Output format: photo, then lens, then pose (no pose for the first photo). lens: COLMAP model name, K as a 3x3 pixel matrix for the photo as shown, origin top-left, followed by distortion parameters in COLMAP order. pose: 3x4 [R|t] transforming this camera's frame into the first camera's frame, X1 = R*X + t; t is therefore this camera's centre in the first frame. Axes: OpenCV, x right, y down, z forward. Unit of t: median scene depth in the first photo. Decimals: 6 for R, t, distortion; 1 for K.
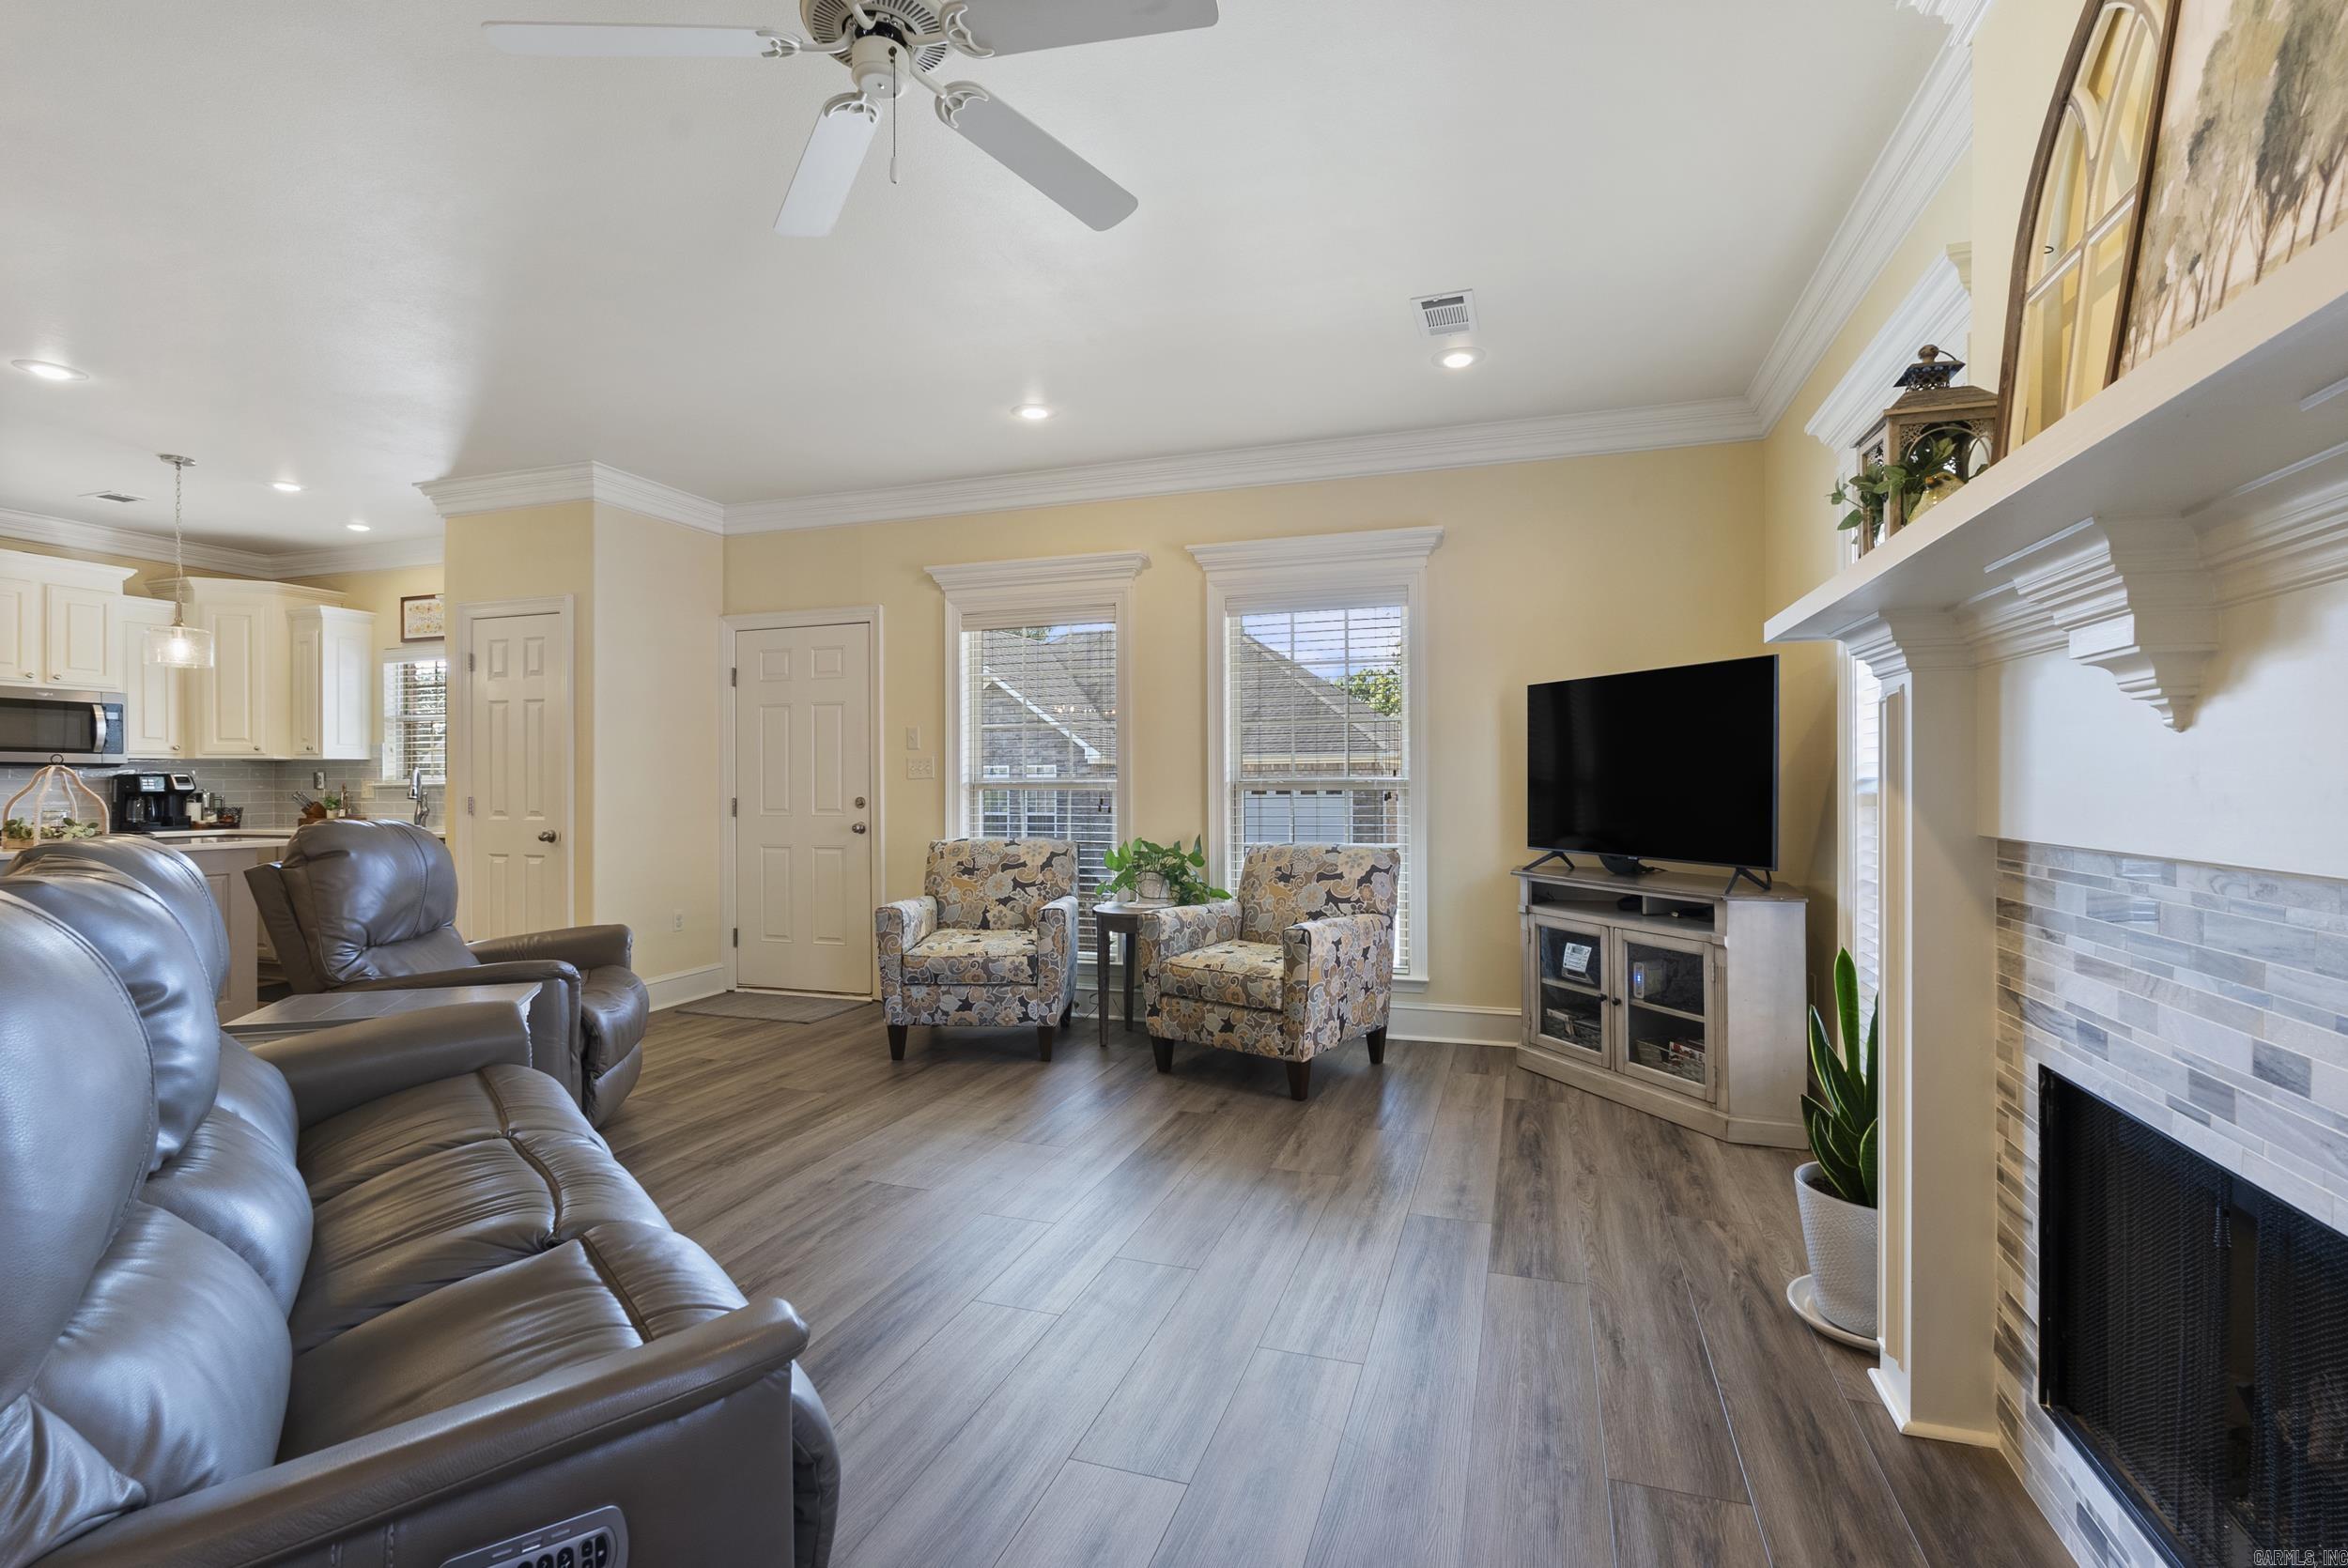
lens RADIAL K [[1053.9, 0, 1176.5], [0, 1053.9, 788.0], [0, 0, 1]] dist [-0.011458, -0.000322]
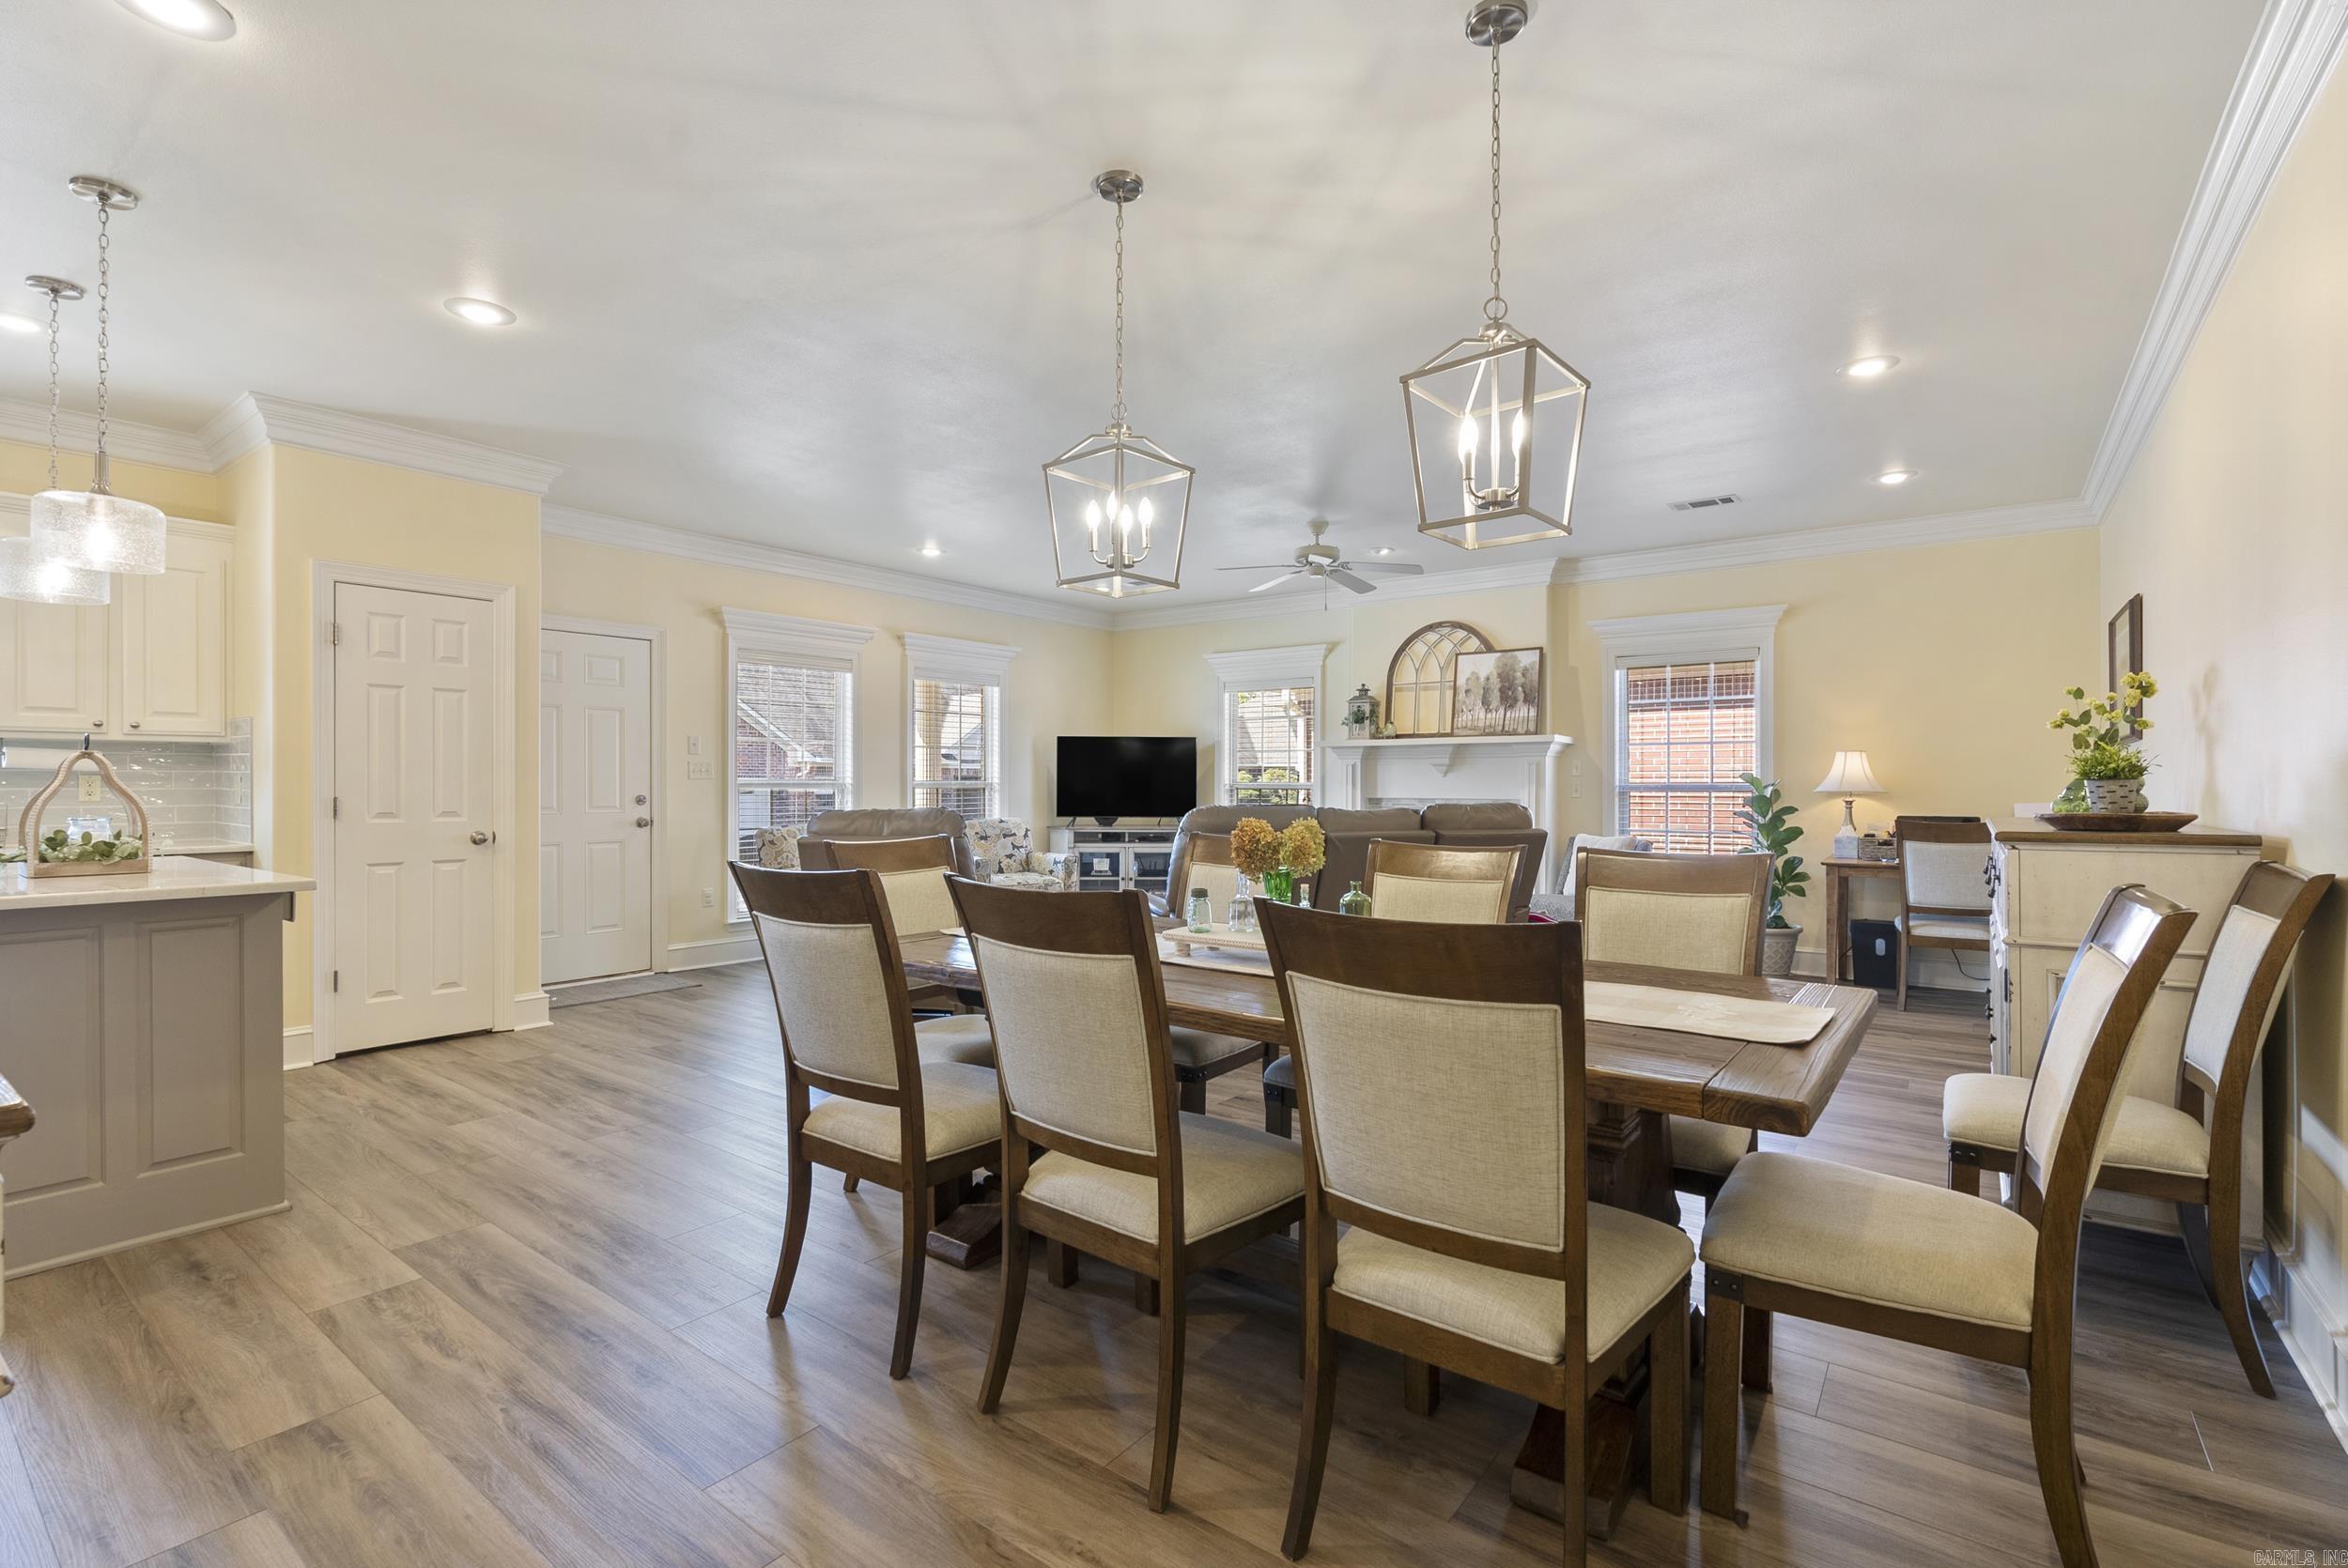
lens RADIAL K [[1062.6, 0, 1187.1], [0, 1062.6, 784.9], [0, 0, 1]] dist [-0.004702, -0.000448]
pose [[0.310652, 0.003298, 0.950518, -1.556231], [0.001302, 0.999992, -0.003896, 0.003733], [-0.950523, 0.002448, 0.310645, 0.128192]]
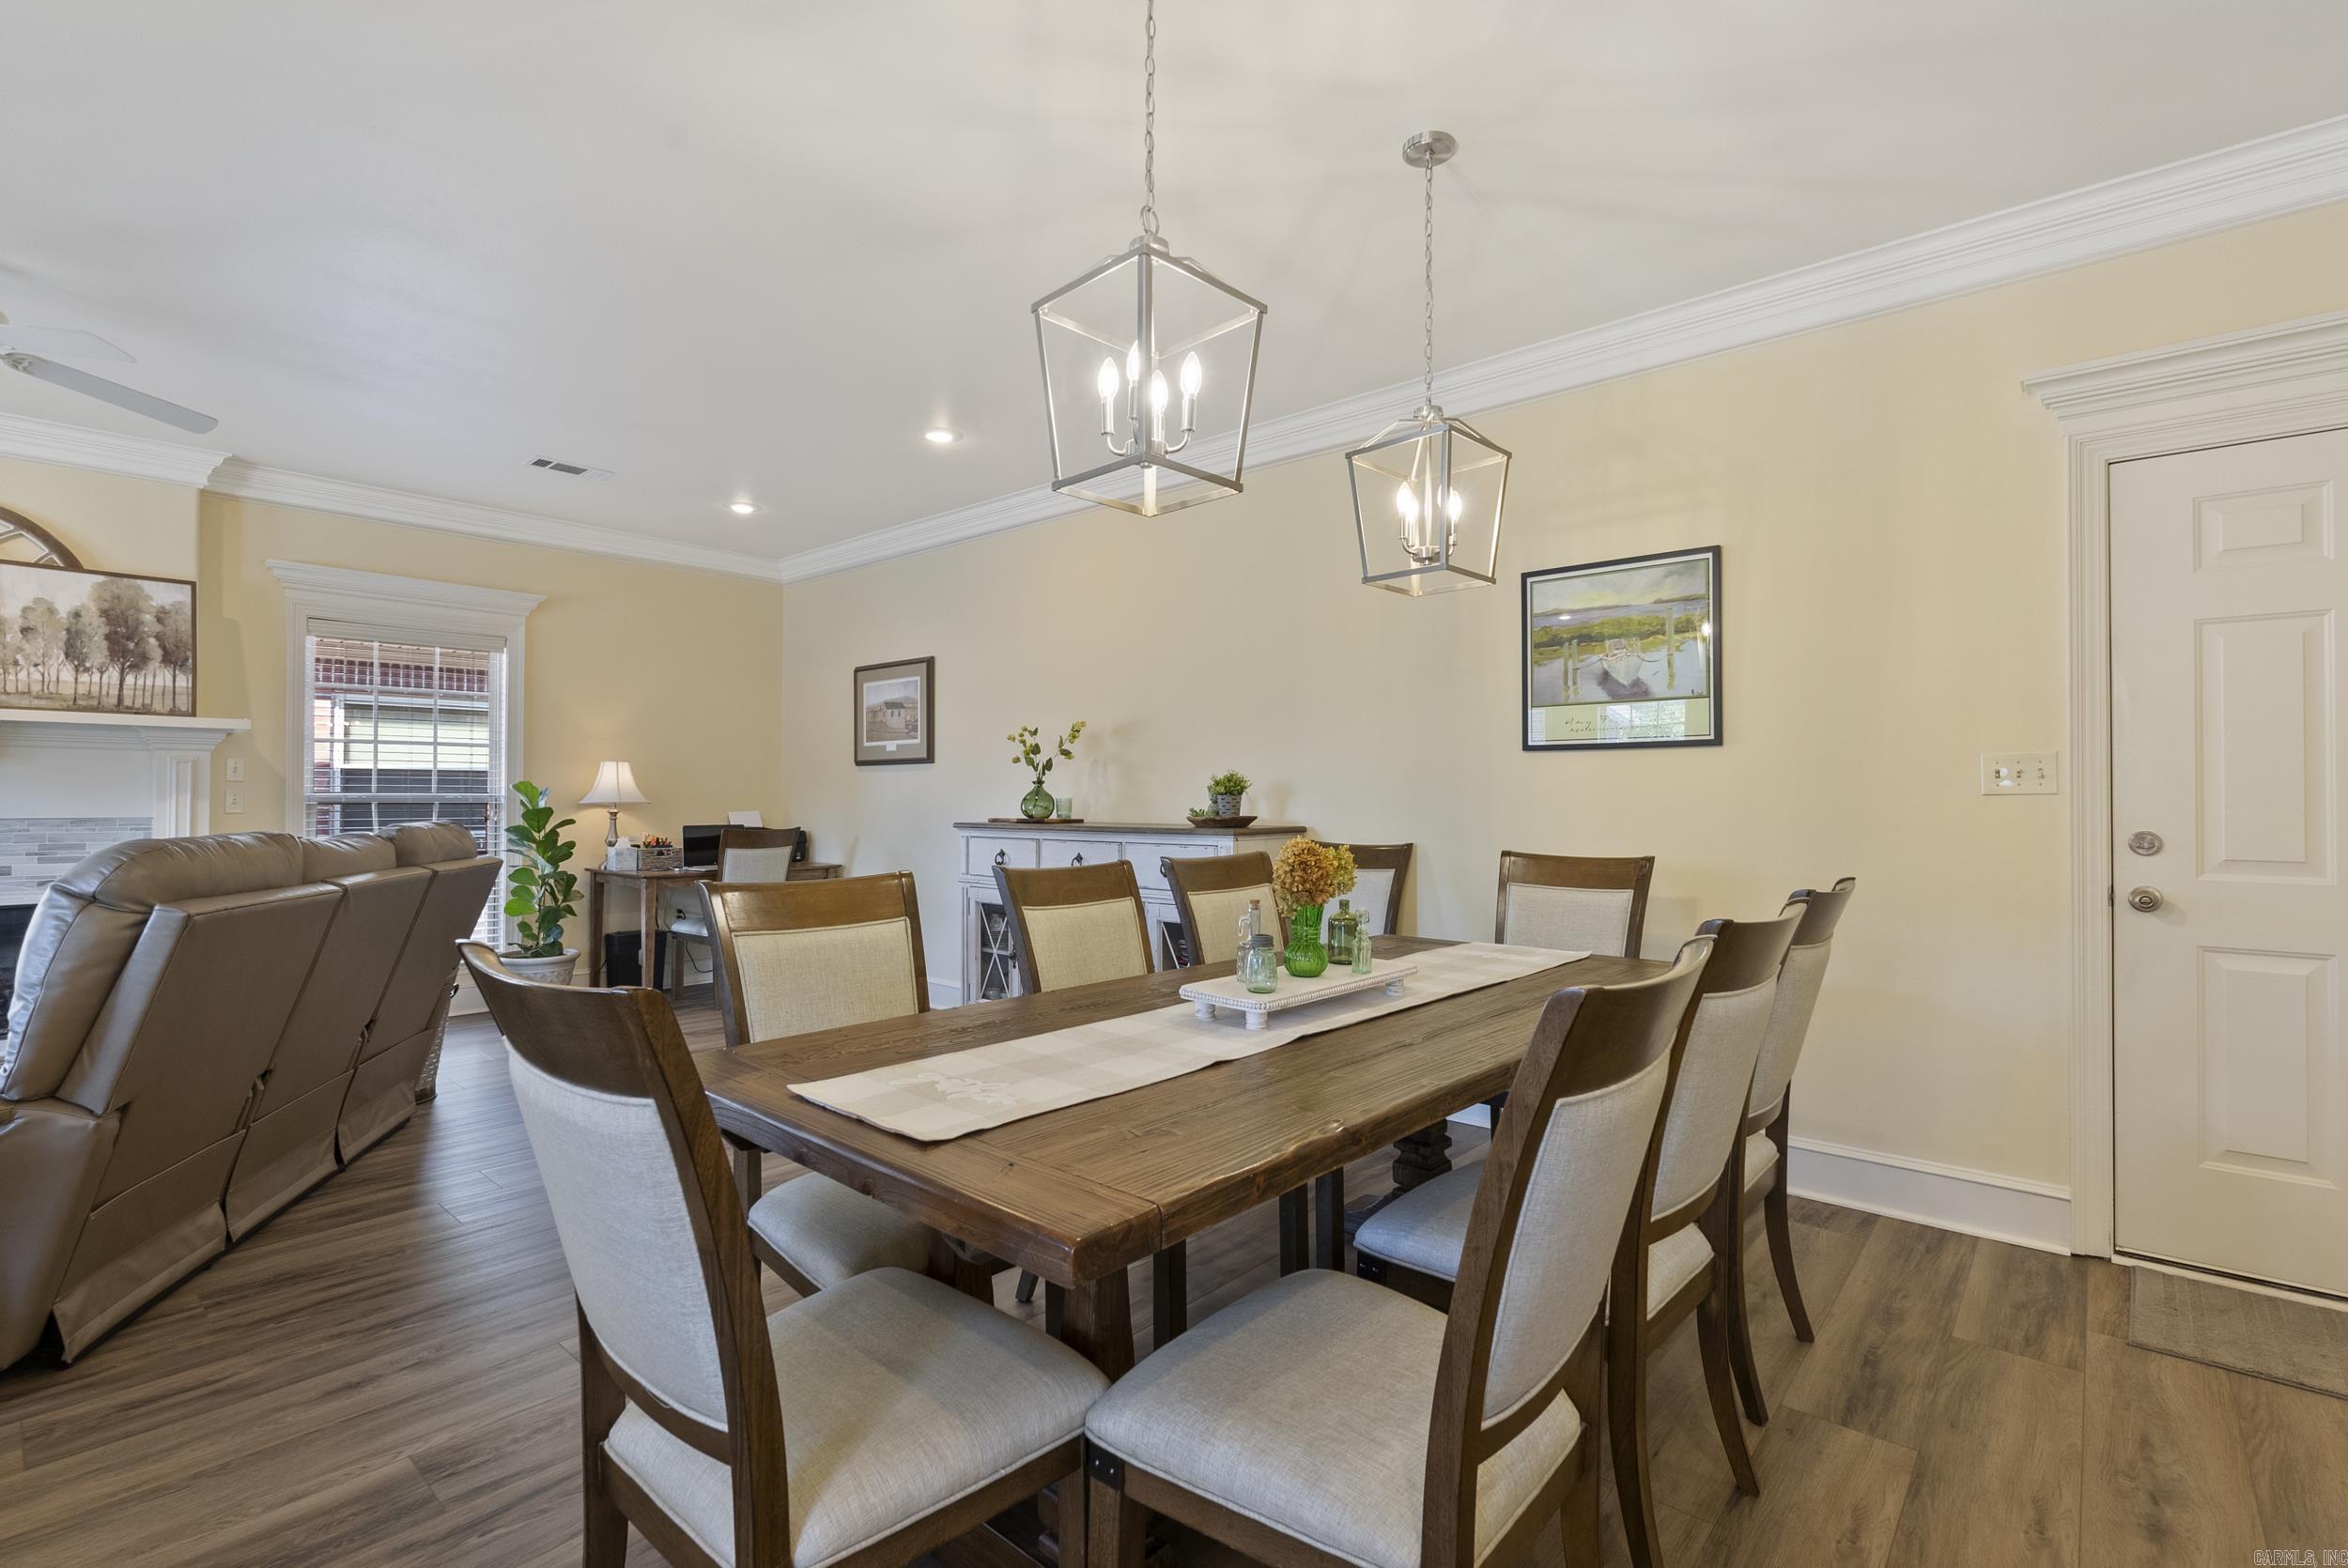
lens RADIAL K [[1073.0, 0, 1187.2], [0, 1073.0, 776.6], [0, 0, 1]] dist [-0.050817, 0.018112]
pose [[-0.932270, 0.006490, 0.361704, -1.135469], [-0.000159, 0.999832, -0.018348, 0.000379], [-0.361762, -0.017162, -0.932112, 0.742332]]
